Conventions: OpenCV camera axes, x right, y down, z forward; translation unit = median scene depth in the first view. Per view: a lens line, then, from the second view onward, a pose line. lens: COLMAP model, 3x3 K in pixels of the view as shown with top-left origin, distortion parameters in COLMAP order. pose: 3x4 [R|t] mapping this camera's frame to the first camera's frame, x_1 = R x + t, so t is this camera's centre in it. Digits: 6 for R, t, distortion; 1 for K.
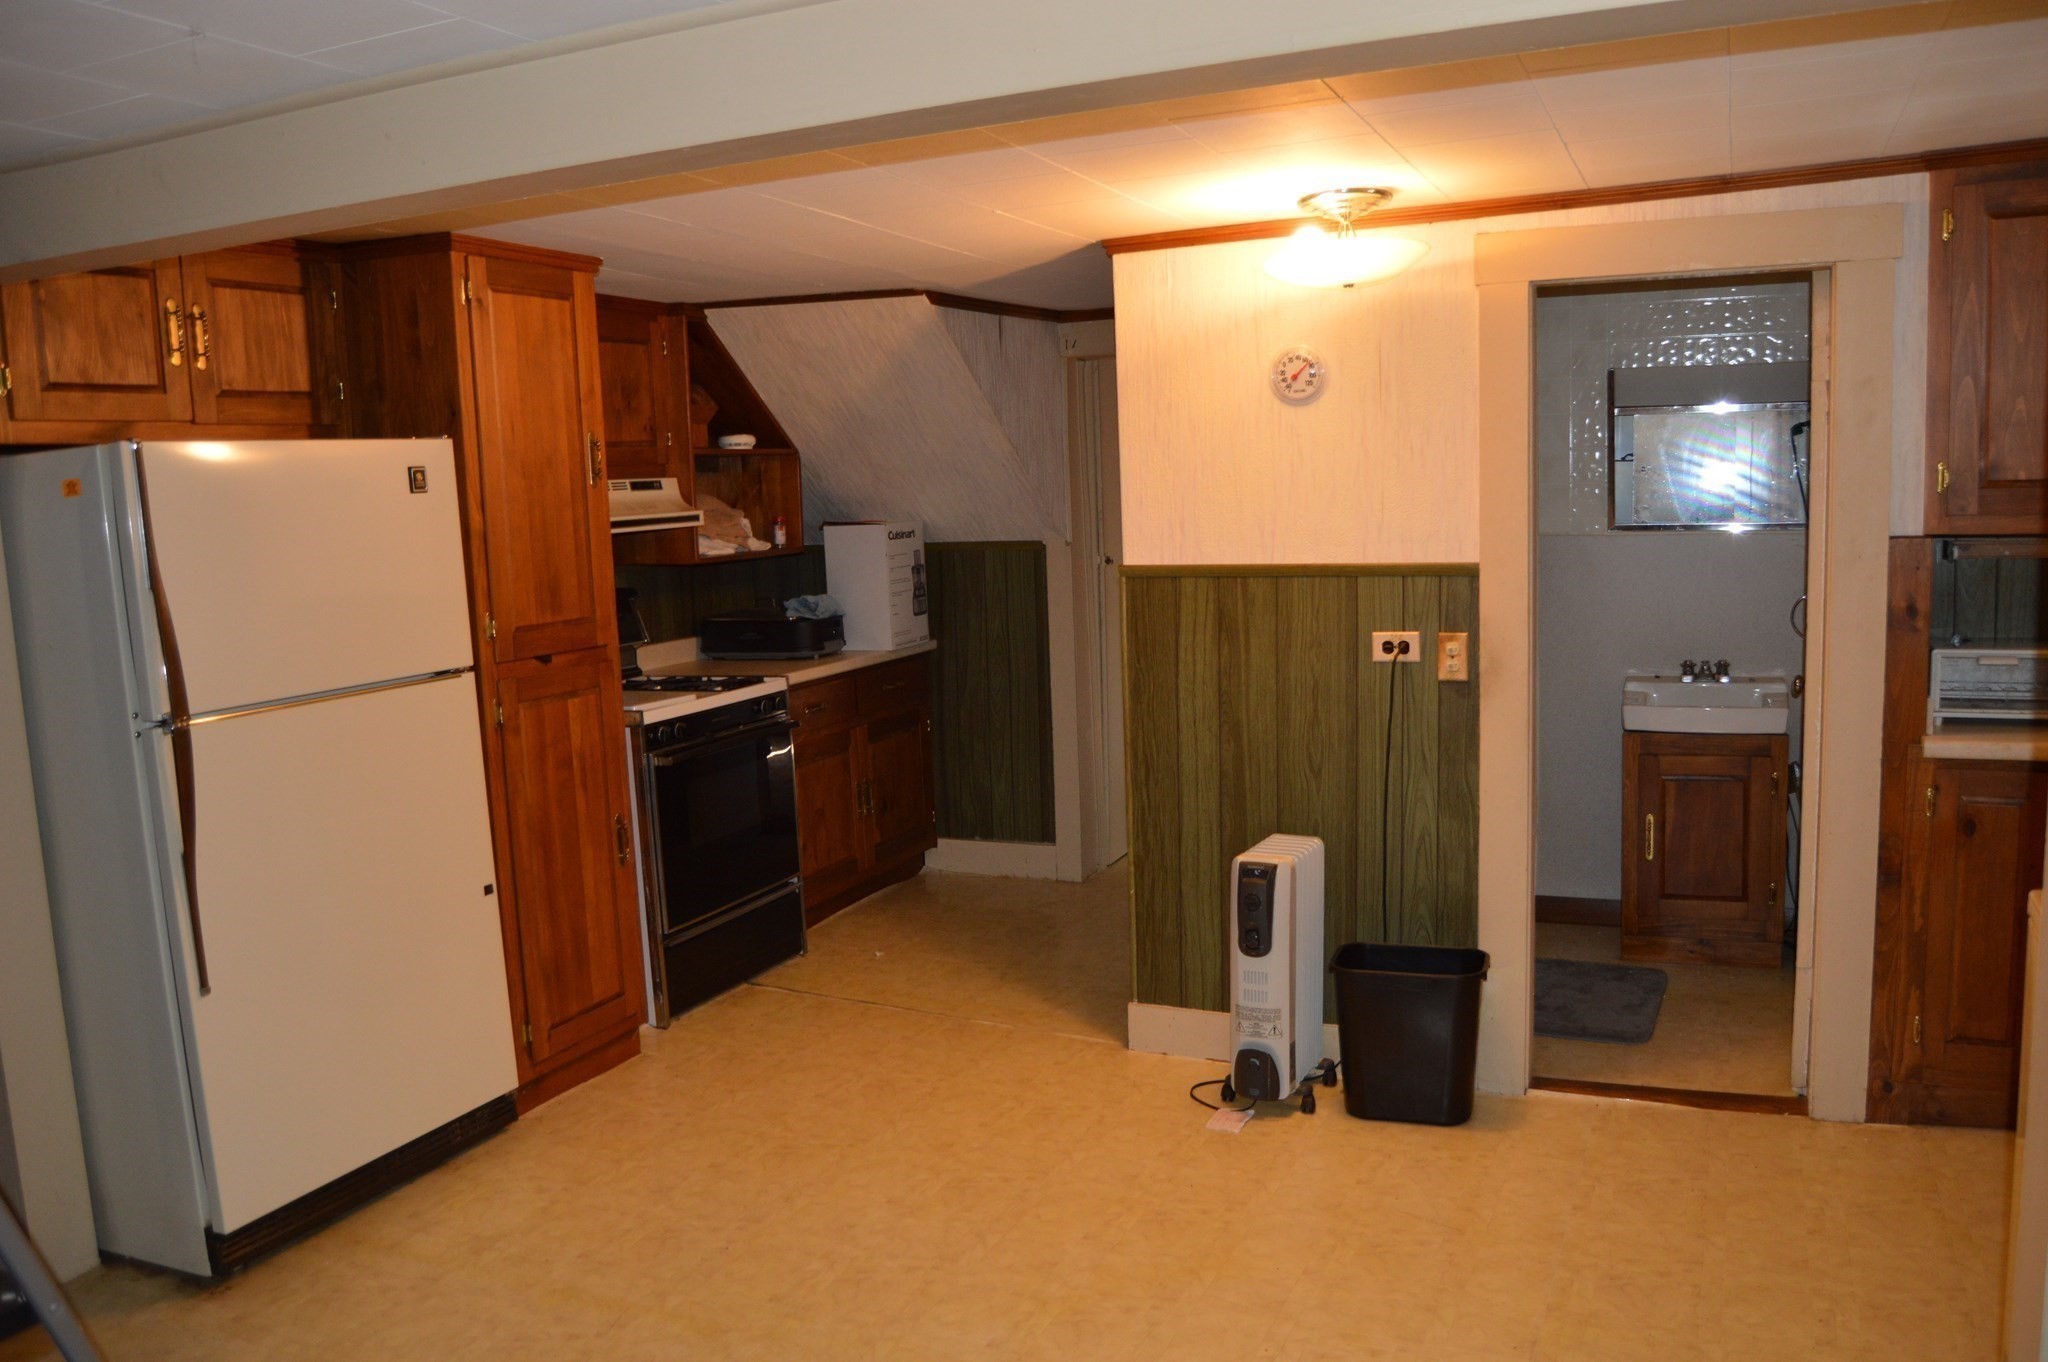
lens RADIAL K [[1636.0, 0, 1024.6], [0, 1636.0, 688.5], [0, 0, 1]] dist [-0.076592, 0.007392]
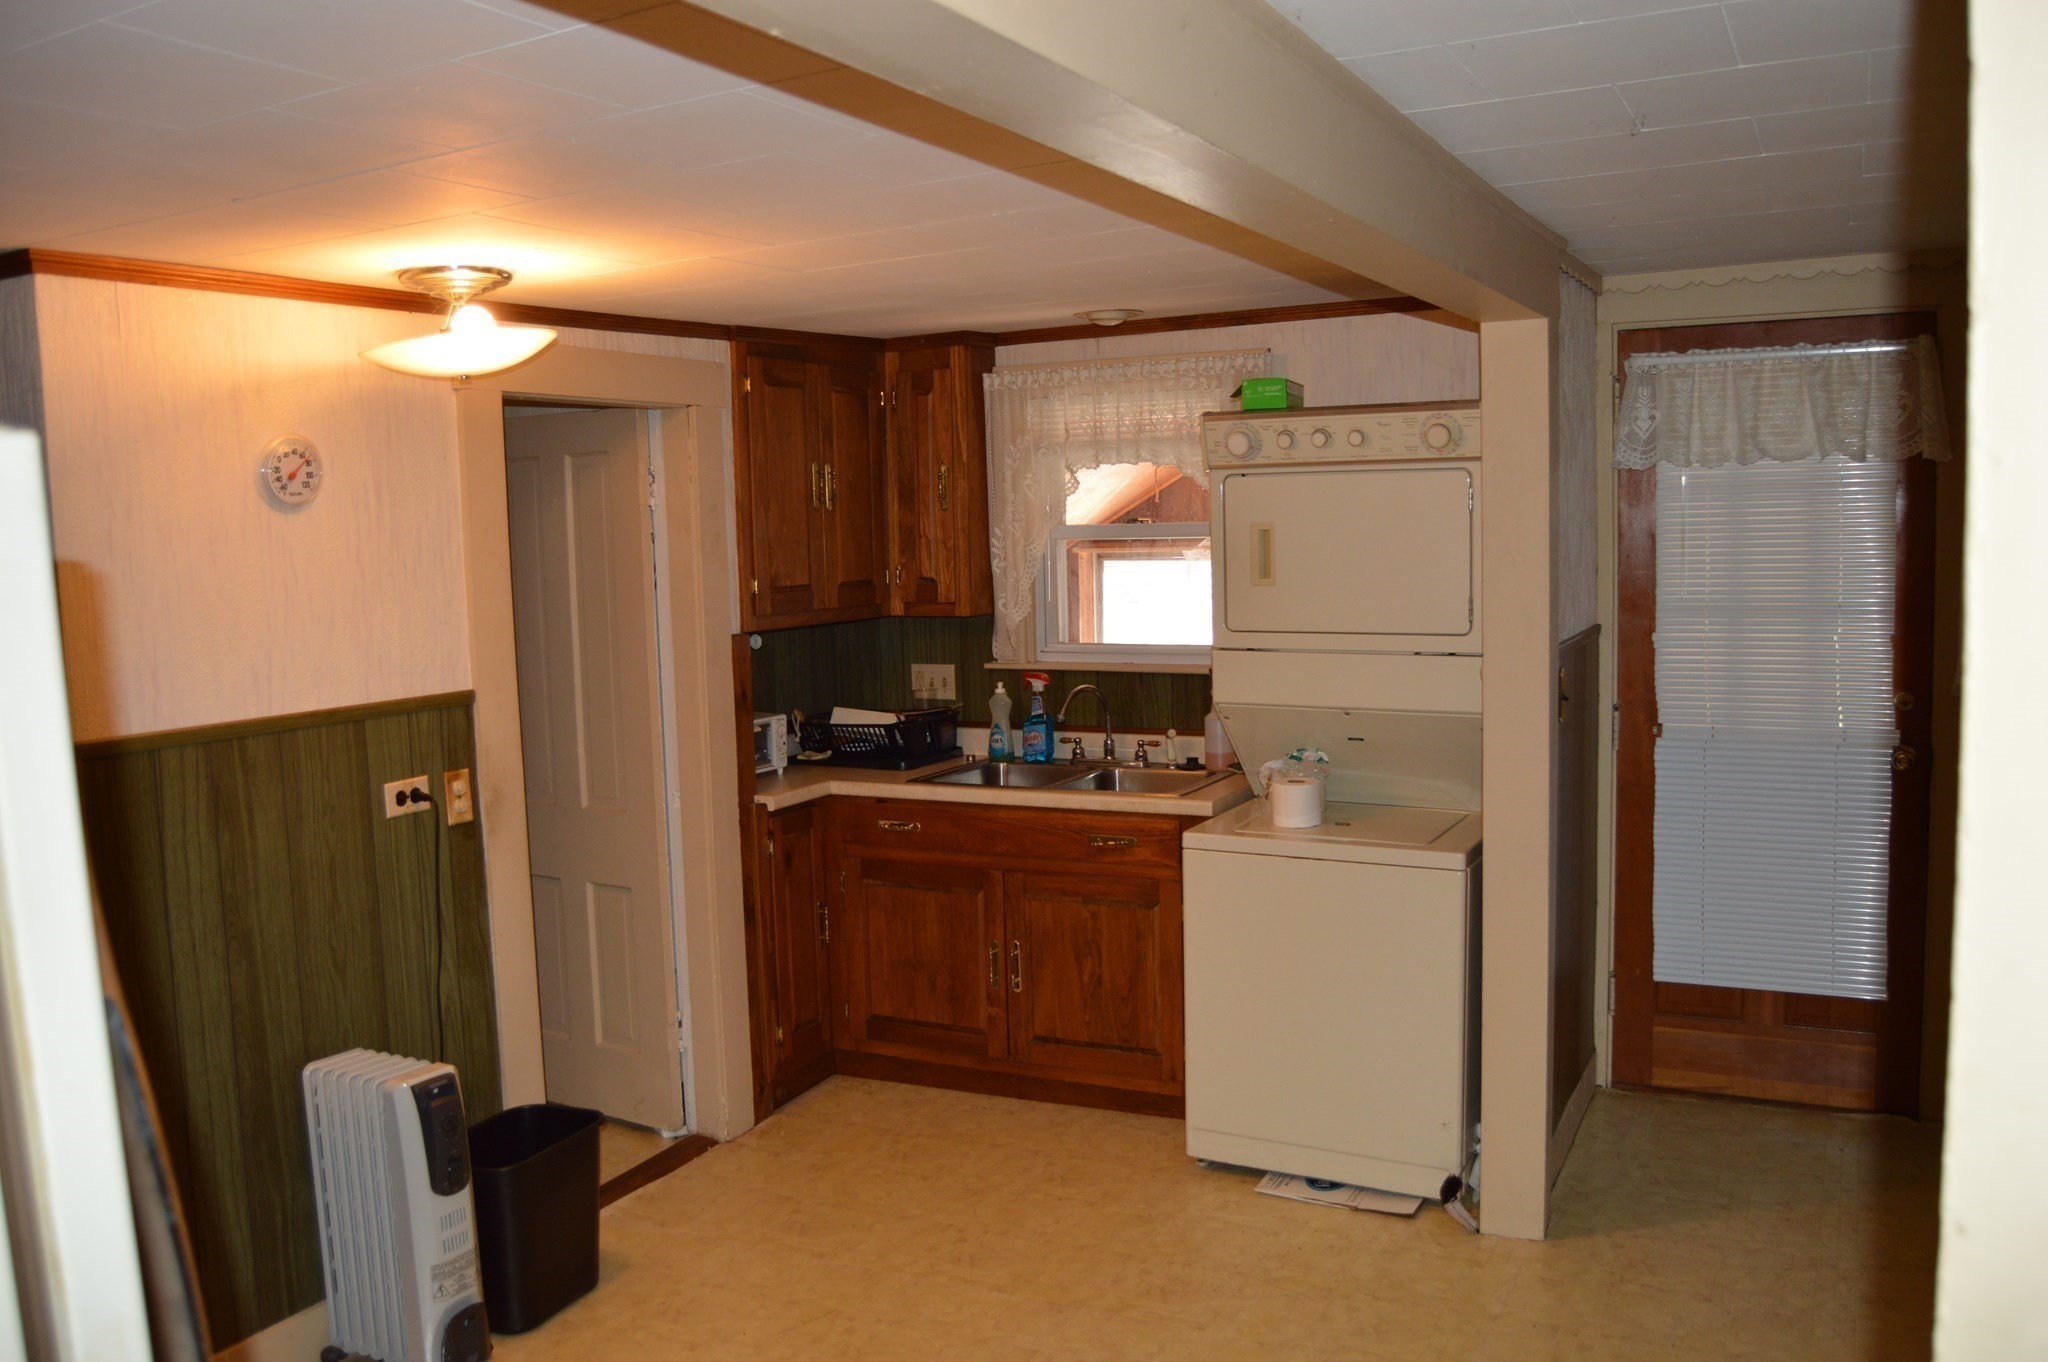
lens RADIAL K [[1636.0, 0, 1013.0], [0, 1636.0, 725.4], [0, 0, 1]] dist [-0.076592, 0.007392]
pose [[0.074920, -0.084463, 0.993606, -0.587777], [0.160834, 0.984384, 0.071551, -0.071866], [-0.984134, 0.154445, 0.087335, 0.604866]]
